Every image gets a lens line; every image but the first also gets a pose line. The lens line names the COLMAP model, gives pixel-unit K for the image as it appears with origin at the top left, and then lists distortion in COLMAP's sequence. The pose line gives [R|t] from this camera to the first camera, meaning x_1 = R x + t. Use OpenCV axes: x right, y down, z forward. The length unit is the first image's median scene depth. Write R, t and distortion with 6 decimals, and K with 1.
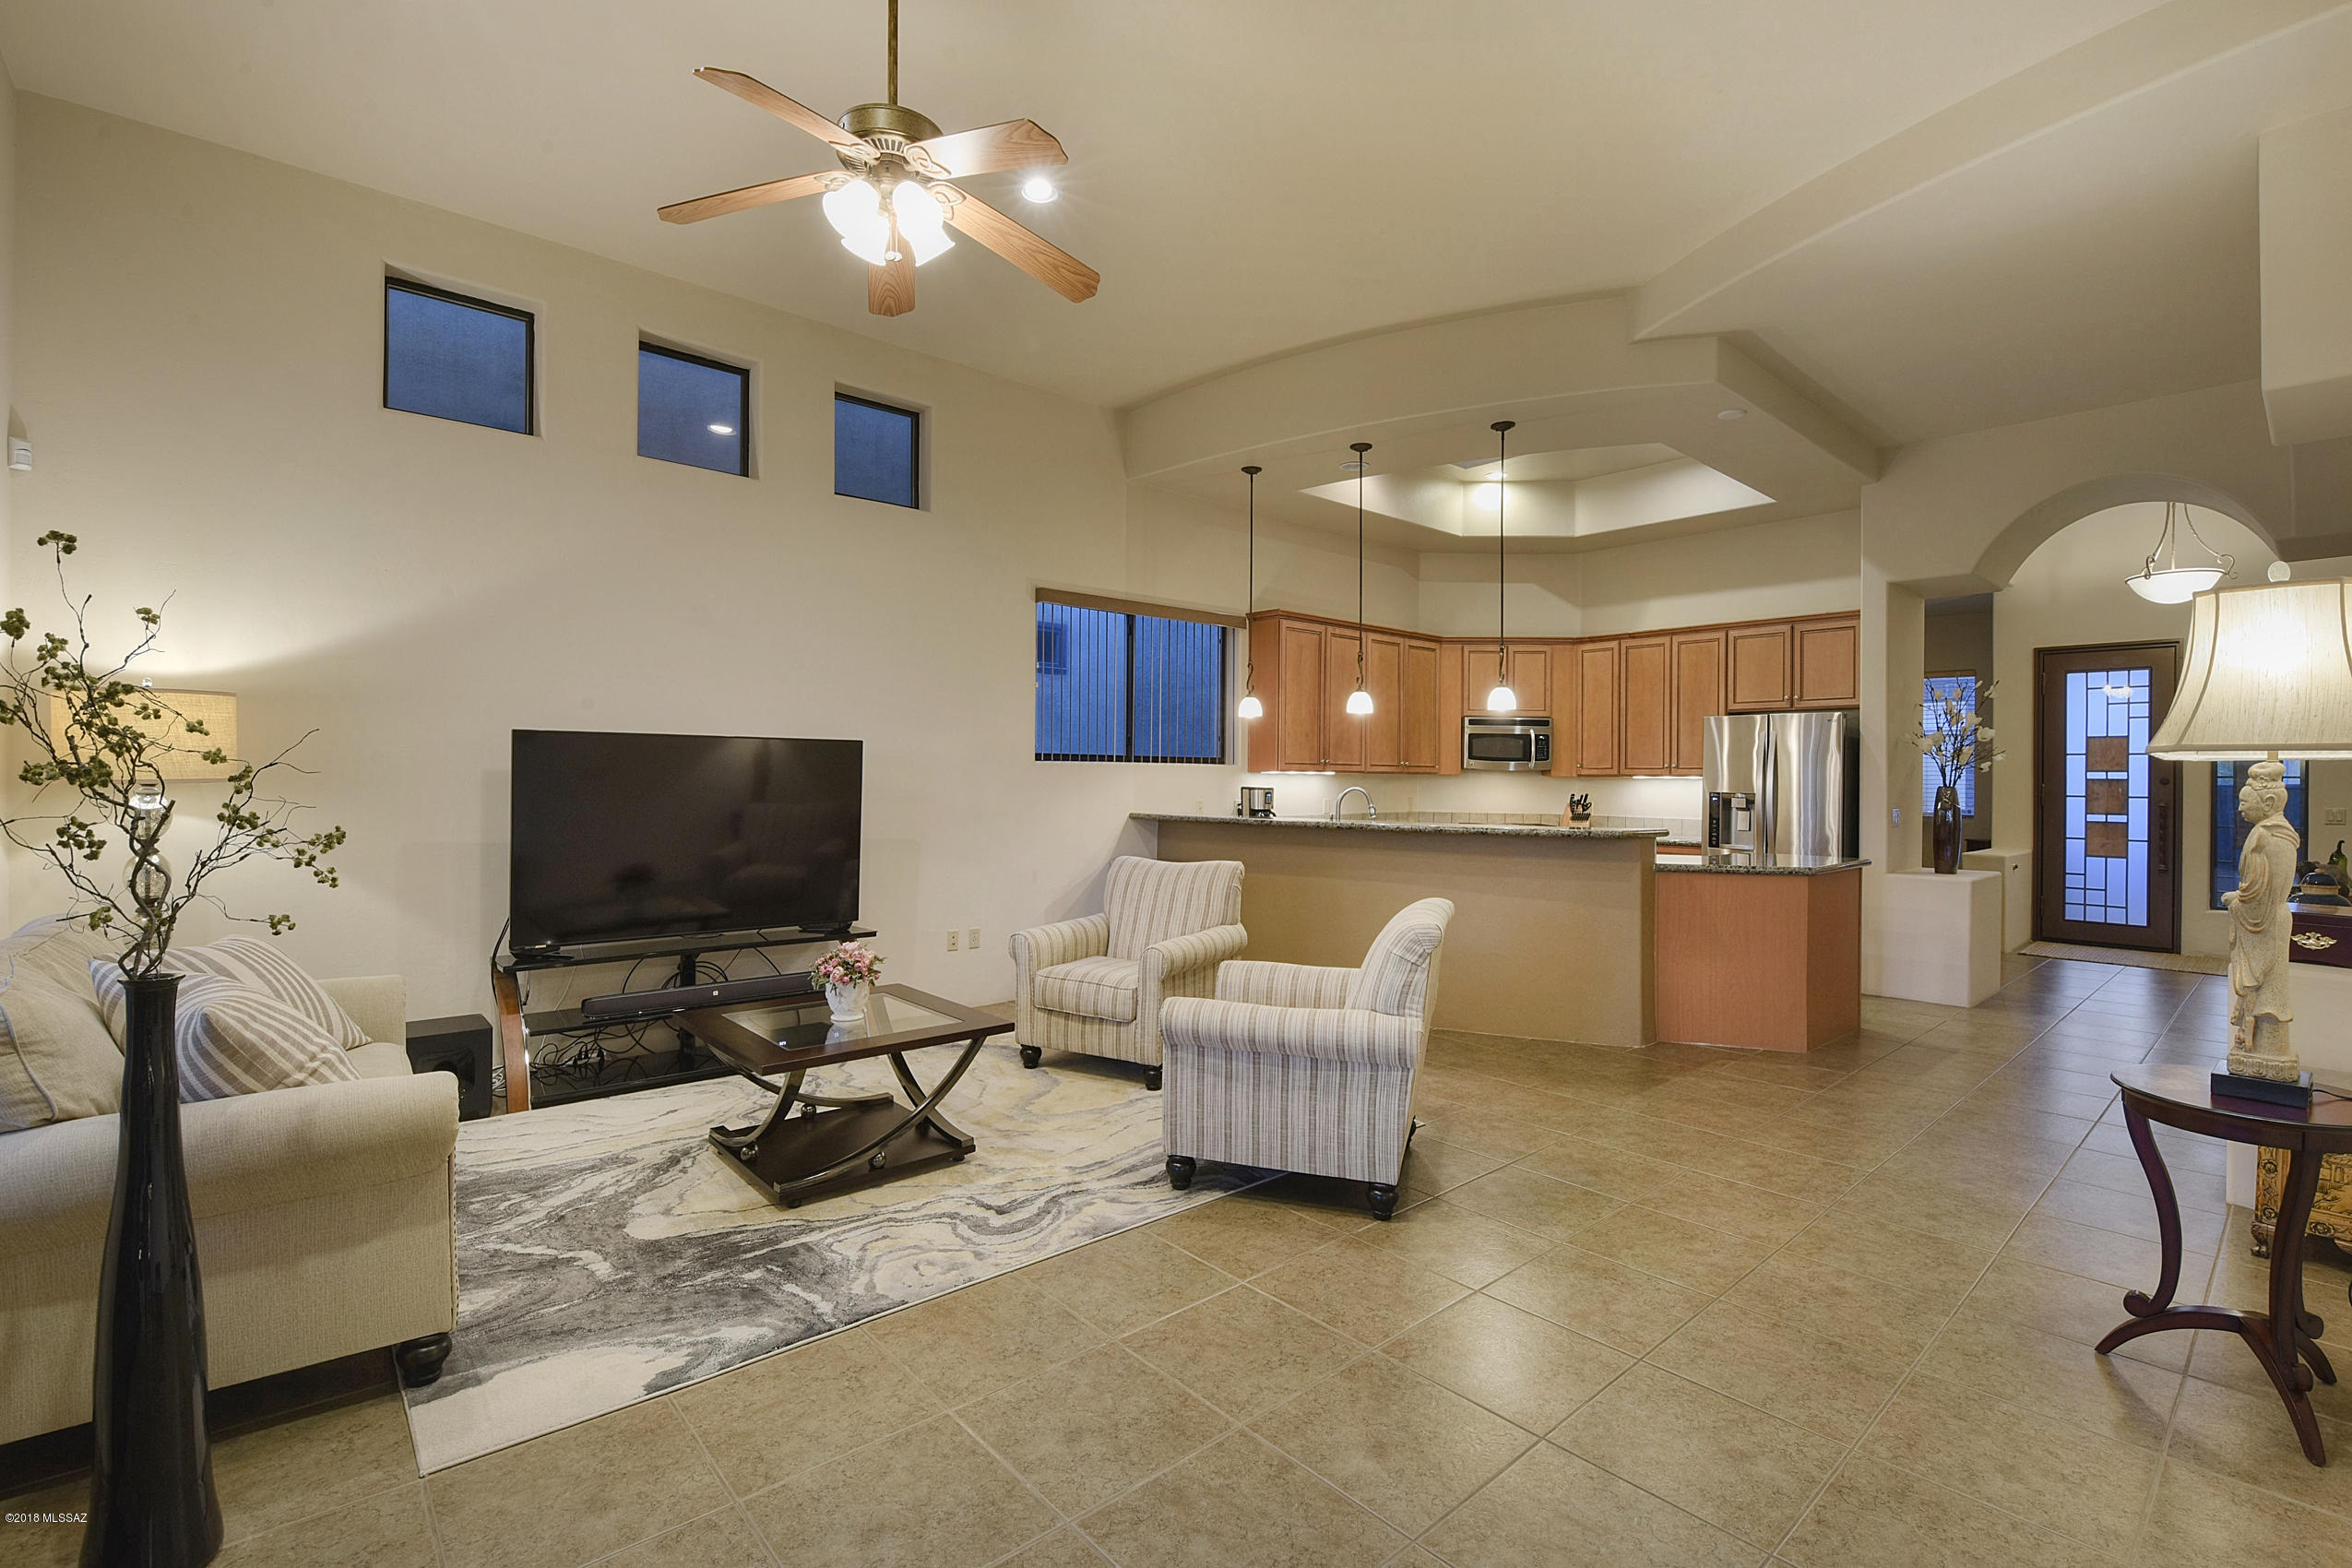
lens RADIAL K [[1085.3, 0, 1172.2], [0, 1085.3, 760.7], [0, 0, 1]] dist [-0.002820, -0.007171]
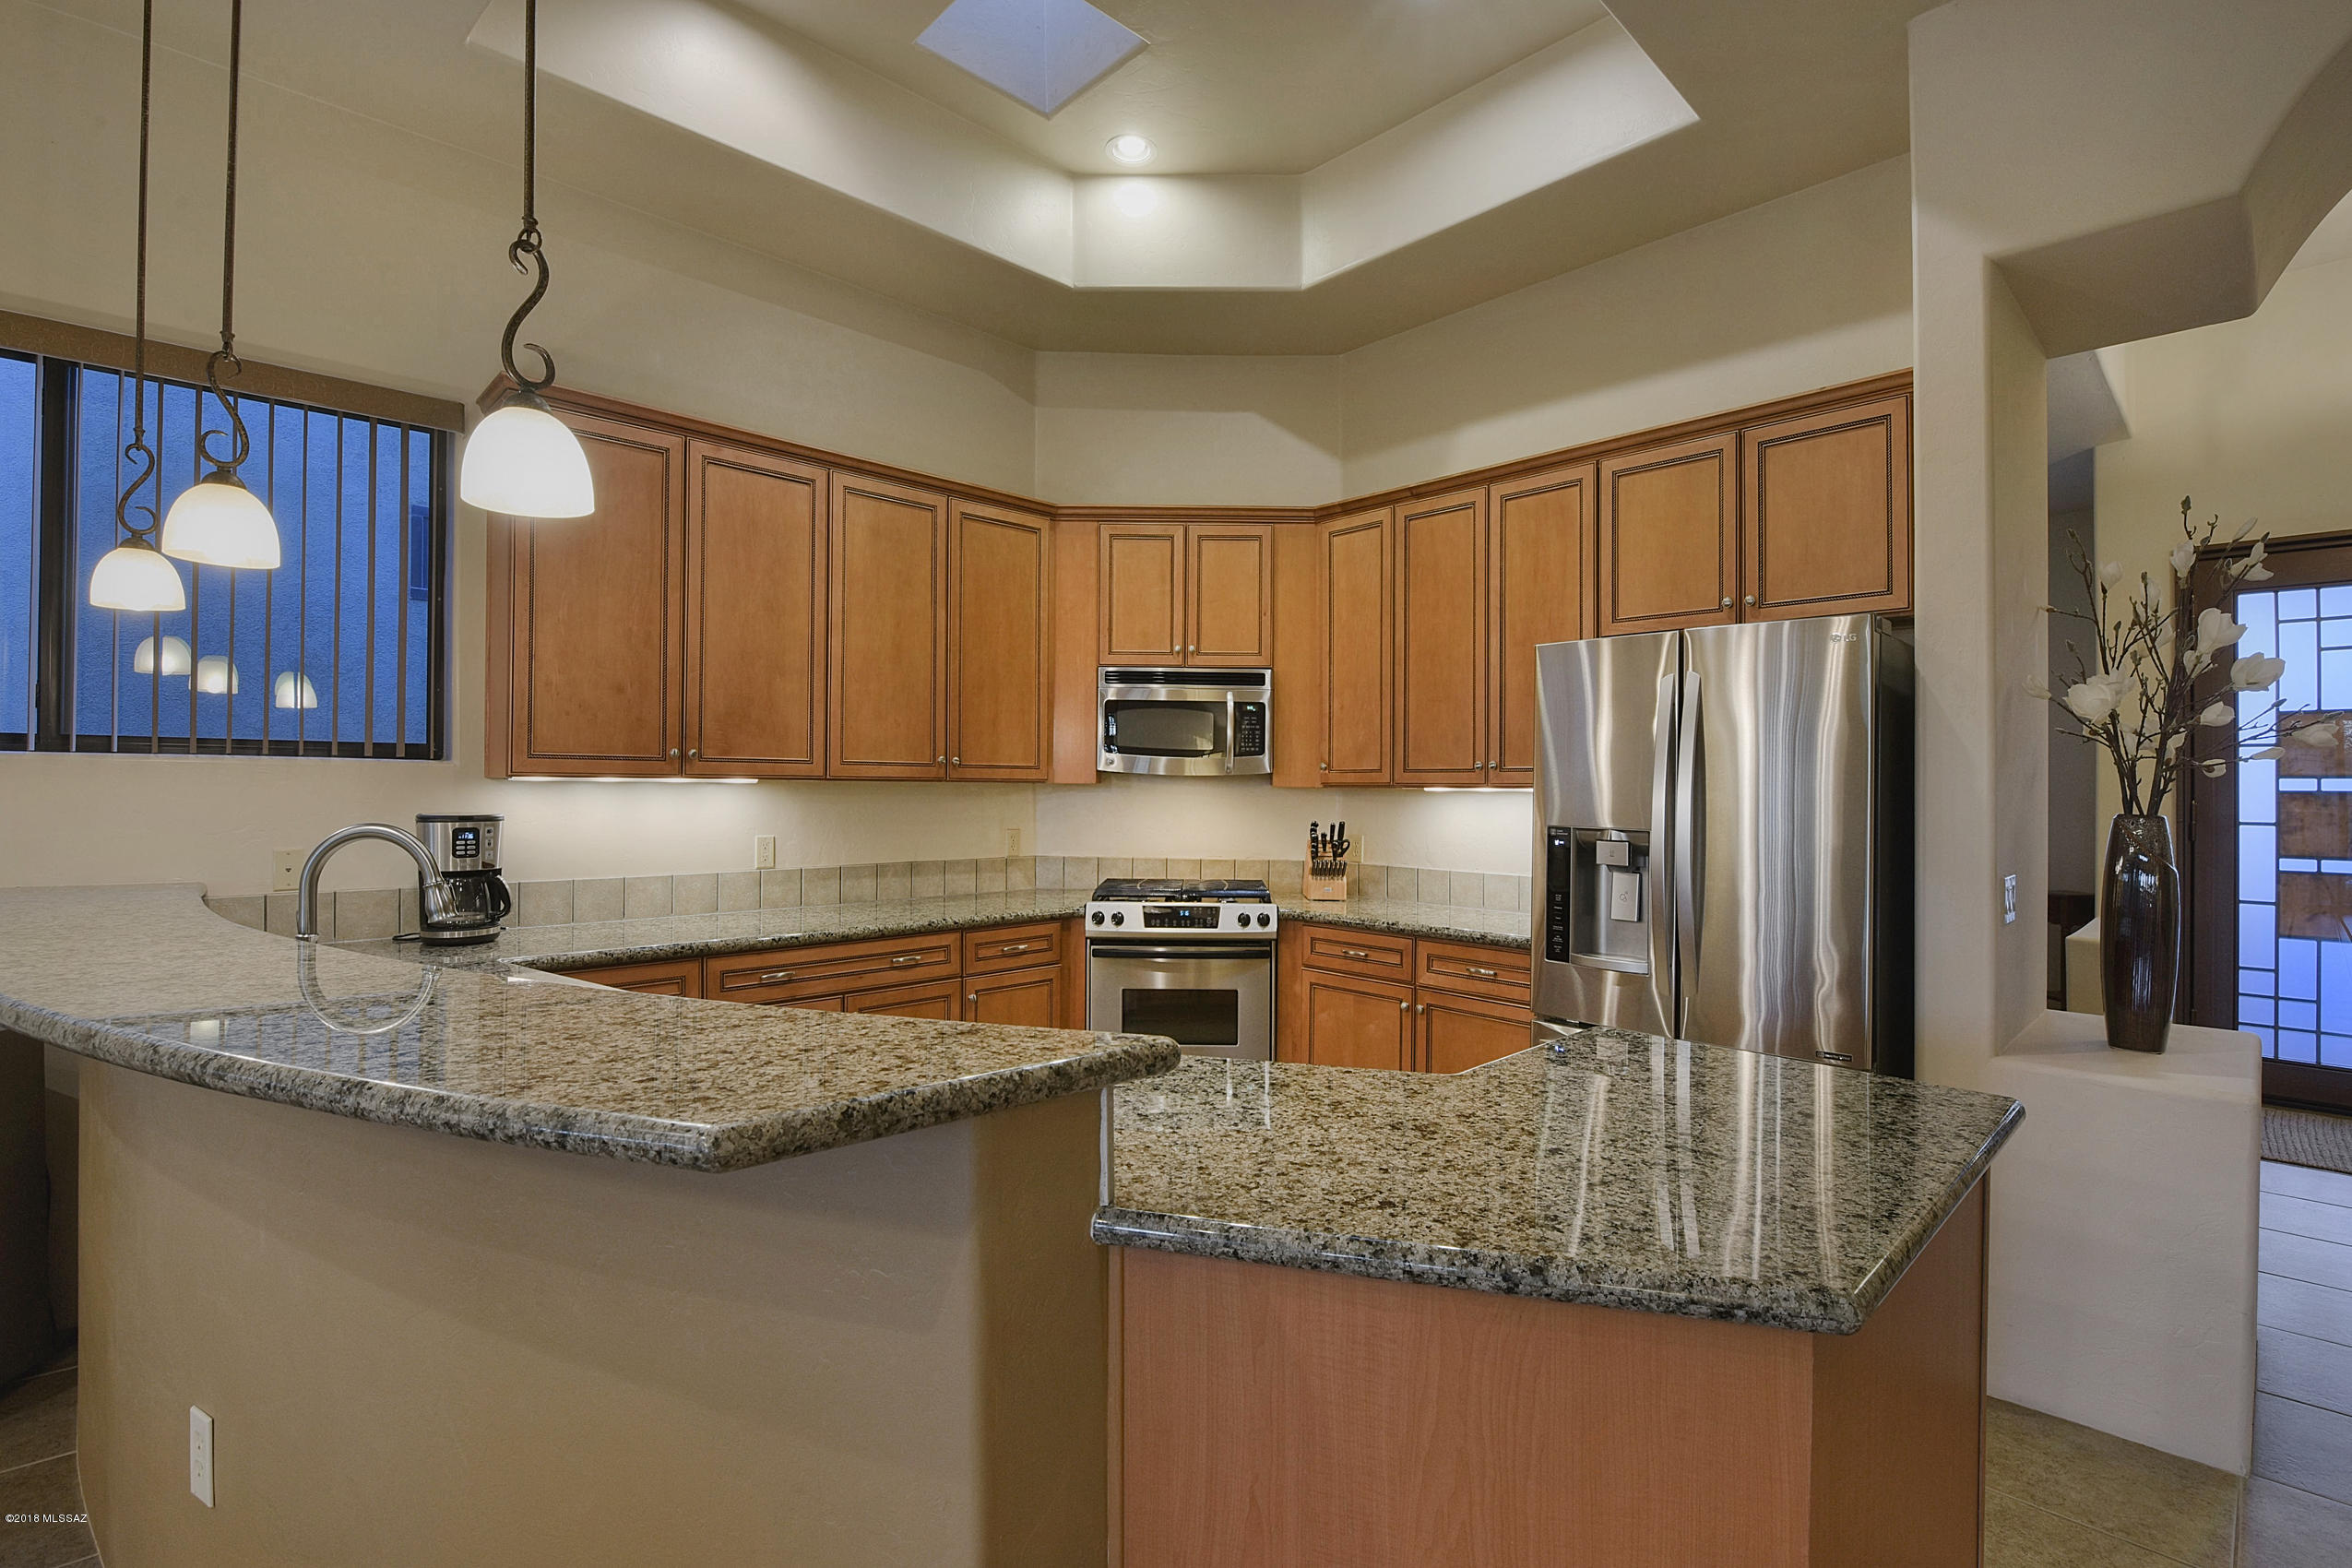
lens RADIAL K [[1085.3, 0, 1205.1], [0, 1085.3, 766.5], [0, 0, 1]] dist [-0.002820, -0.007171]
pose [[0.998288, 0.000458, 0.058486, 0.309978], [-0.000334, 0.999998, -0.002141, 0.006406], [-0.058486, 0.002118, 0.998286, 0.539679]]
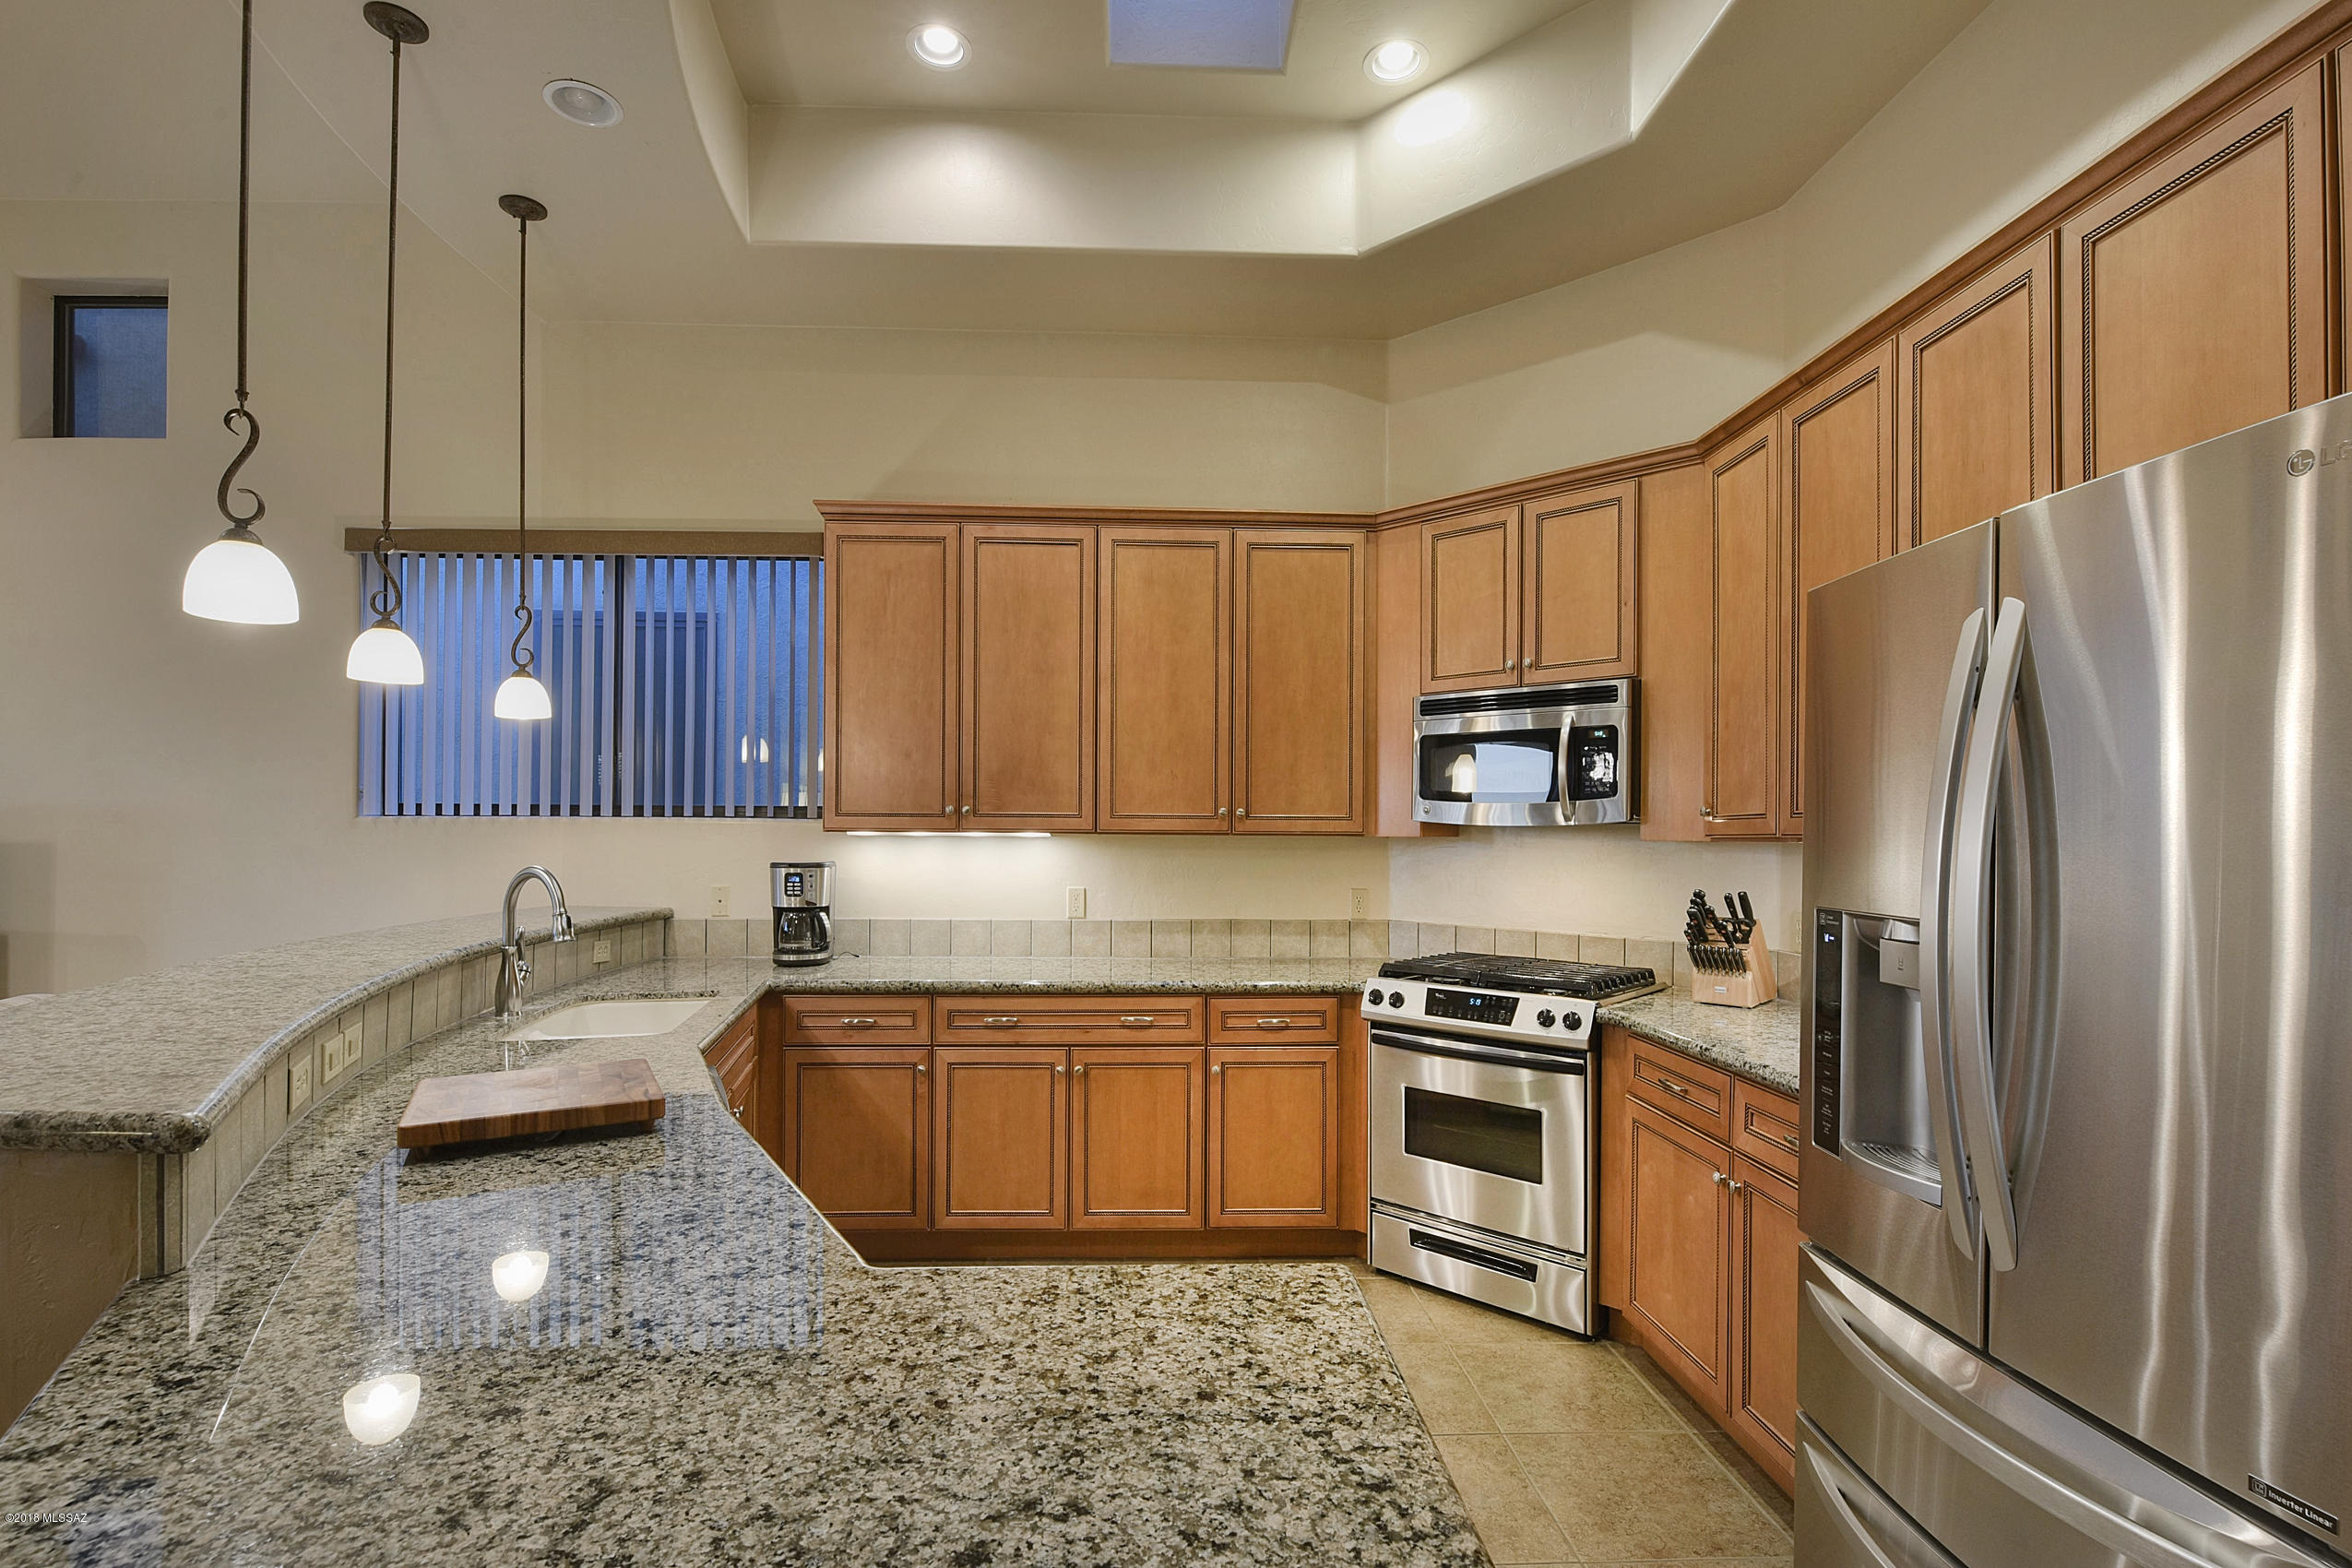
lens RADIAL K [[1085.3, 0, 1174.8], [0, 1085.3, 827.2], [0, 0, 1]] dist [-0.002820, -0.007171]
pose [[0.768538, -0.008817, -0.639744, 0.496973], [0.009420, 0.999953, -0.002464, 0.009883], [0.639735, -0.004133, 0.768584, 0.669601]]
